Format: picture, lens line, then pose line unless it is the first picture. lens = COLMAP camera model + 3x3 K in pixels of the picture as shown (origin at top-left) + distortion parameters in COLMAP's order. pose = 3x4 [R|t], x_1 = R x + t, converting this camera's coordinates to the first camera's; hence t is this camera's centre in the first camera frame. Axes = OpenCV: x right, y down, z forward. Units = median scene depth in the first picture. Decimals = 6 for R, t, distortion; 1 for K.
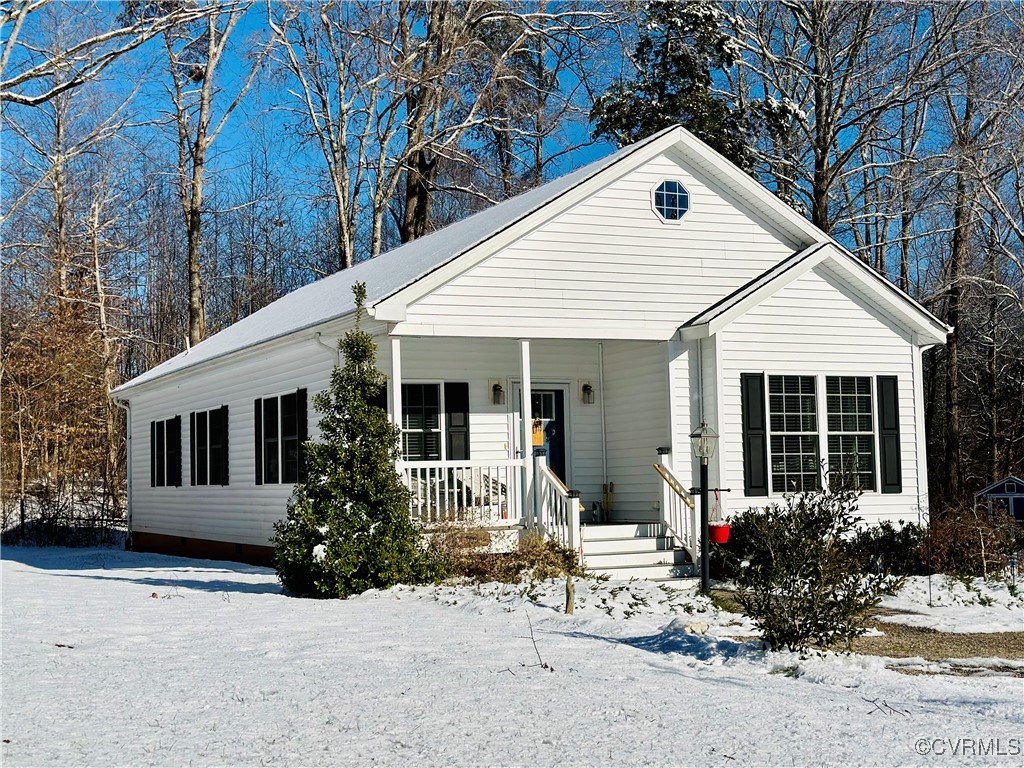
lens RADIAL K [[1404.1, 0, 512.0], [0, 1404.1, 384.0], [0, 0, 1]] dist [0.159954, -0.002553]
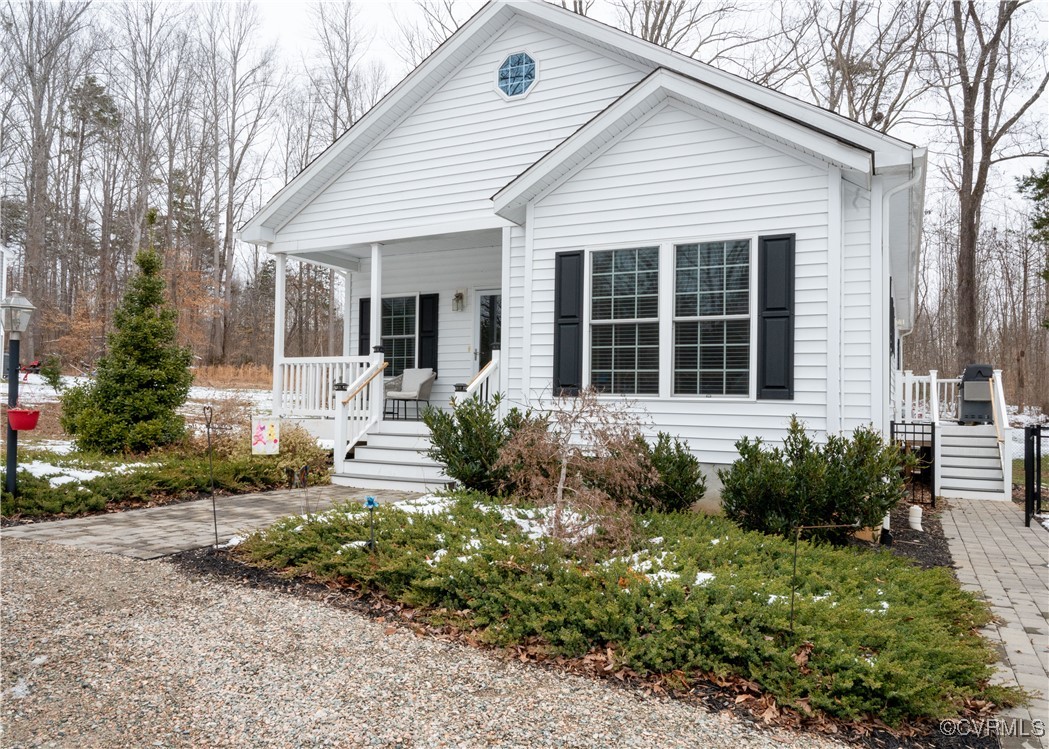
lens RADIAL K [[748.9, 0, 540.5], [0, 748.9, 386.8], [0, 0, 1]] dist [-0.000490, -0.002973]
pose [[0.619534, 0.012471, -0.784870, 0.501819], [0.020534, 0.999274, 0.032086, 0.057359], [0.784701, -0.035995, 0.618829, 0.694221]]
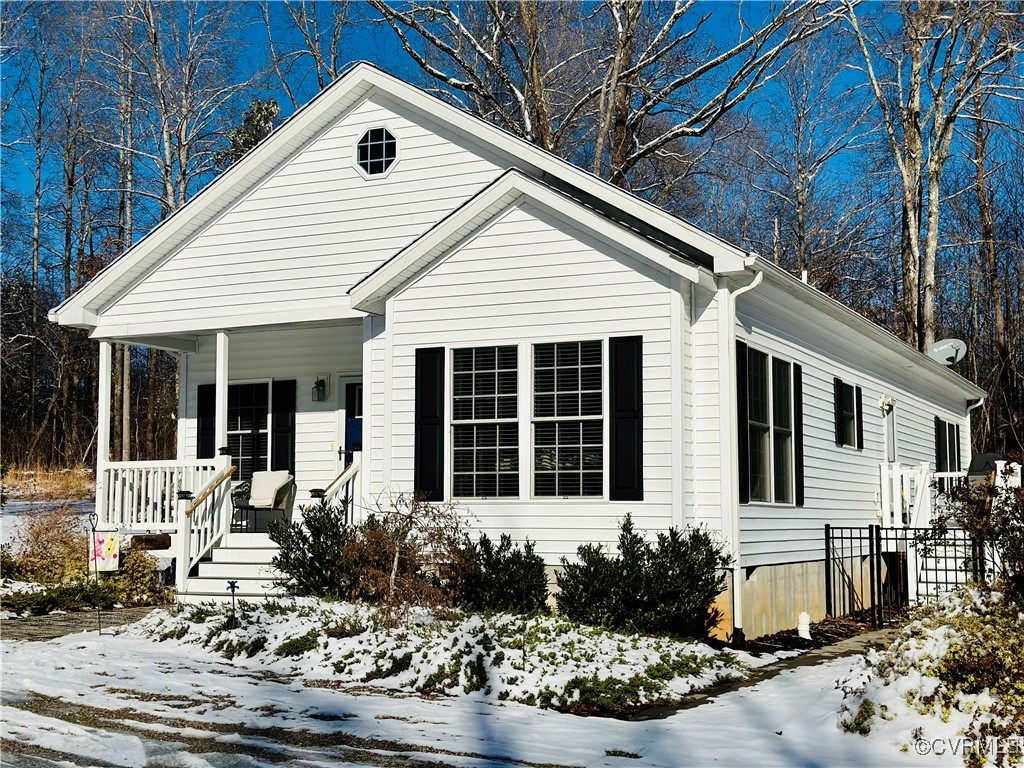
lens RADIAL K [[1404.1, 0, 512.0], [0, 1404.1, 384.0], [0, 0, 1]] dist [0.159954, -0.002553]
pose [[0.622758, -0.054766, -0.780496, 0.807155], [0.037385, 0.998491, -0.040233, 0.045848], [0.781521, -0.004124, 0.623865, 0.527935]]
